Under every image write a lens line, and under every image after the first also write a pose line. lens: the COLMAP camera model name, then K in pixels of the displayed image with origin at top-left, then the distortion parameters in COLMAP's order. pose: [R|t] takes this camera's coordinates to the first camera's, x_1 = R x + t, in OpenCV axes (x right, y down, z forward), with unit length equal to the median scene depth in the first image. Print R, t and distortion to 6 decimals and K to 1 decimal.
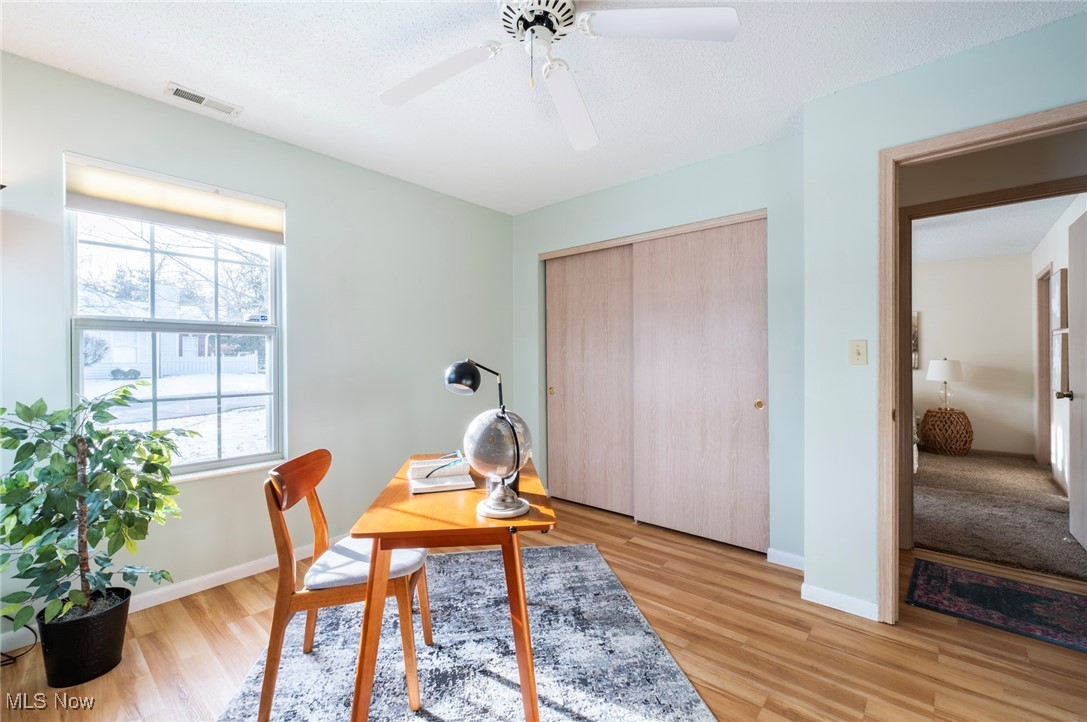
lens RADIAL K [[471.2, 0, 540.3], [0, 471.2, 358.4], [0, 0, 1]] dist [-0.003913, 0.001201]
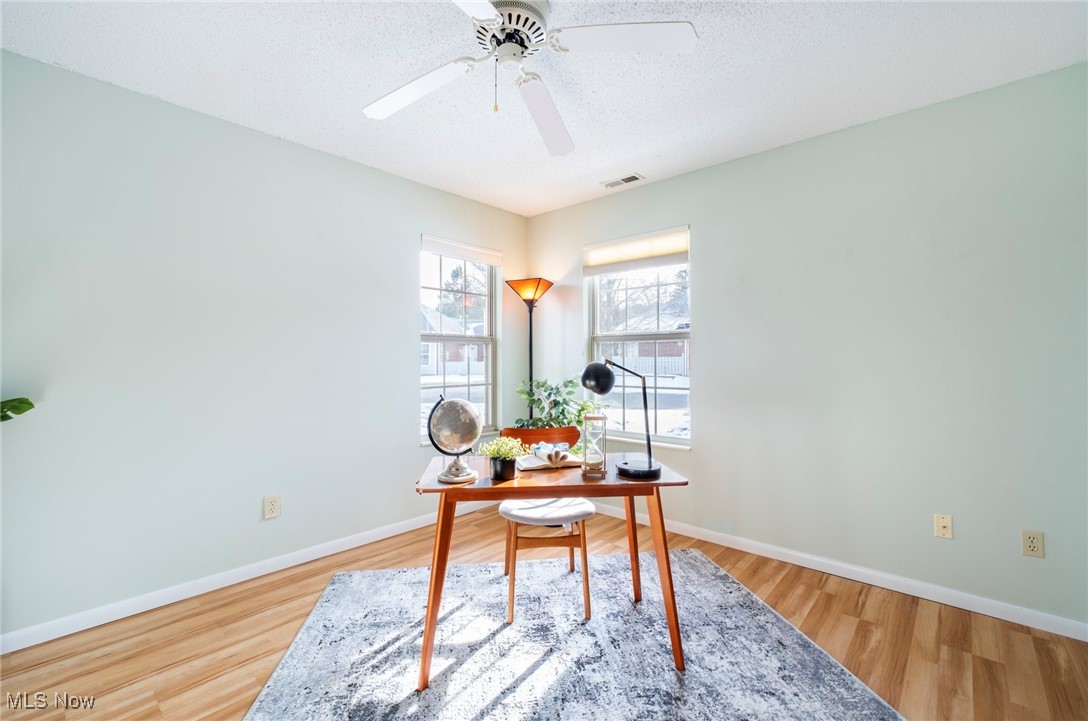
lens RADIAL K [[471.6, 0, 541.1], [0, 471.6, 359.7], [0, 0, 1]] dist [-0.003913, 0.001201]
pose [[-0.022424, -0.001163, -0.999748, 0.768701], [-0.003826, 0.999992, -0.001078, 0.005557], [0.999741, 0.003801, -0.022428, 0.810118]]
